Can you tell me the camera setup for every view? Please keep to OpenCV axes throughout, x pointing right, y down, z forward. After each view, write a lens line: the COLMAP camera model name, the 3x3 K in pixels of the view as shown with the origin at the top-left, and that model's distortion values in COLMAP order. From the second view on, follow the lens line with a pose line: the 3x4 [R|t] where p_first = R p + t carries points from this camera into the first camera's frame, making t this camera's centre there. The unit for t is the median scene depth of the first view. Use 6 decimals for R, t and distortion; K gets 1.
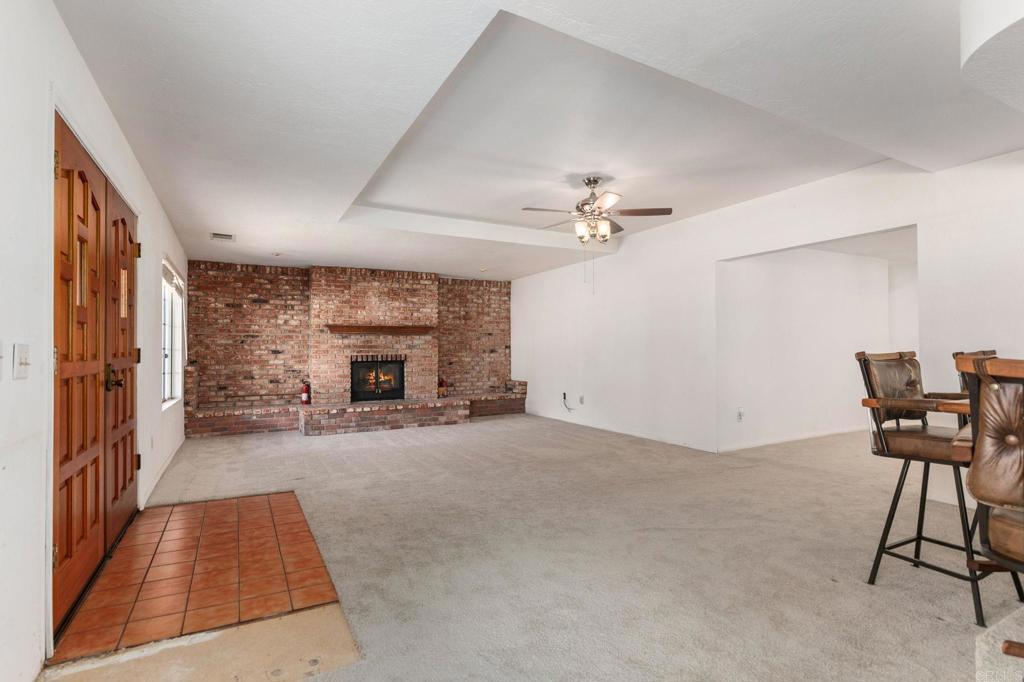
lens RADIAL K [[519.0, 0, 512.2], [0, 519.0, 343.2], [0, 0, 1]] dist [-0.001458, -0.000044]
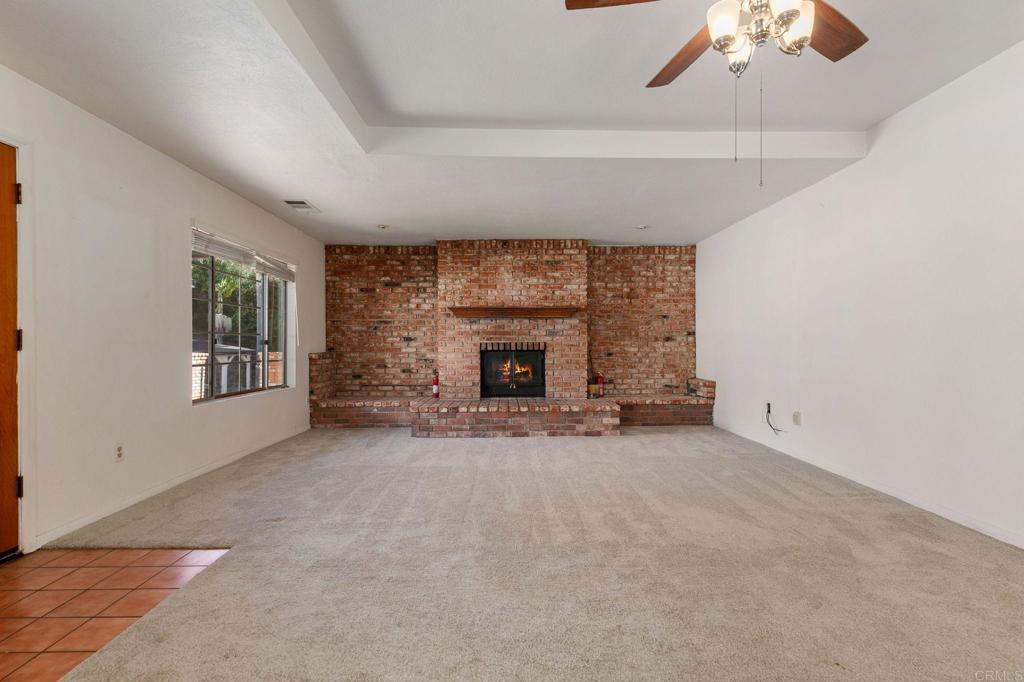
lens RADIAL K [[468.7, 0, 510.8], [0, 468.7, 336.7], [0, 0, 1]] dist [0.011071, -0.000860]
pose [[0.885892, -0.001005, -0.463891, 0.090306], [0.003900, 0.999978, 0.005282, 0.008987], [0.463875, -0.006488, 0.885877, 0.342821]]
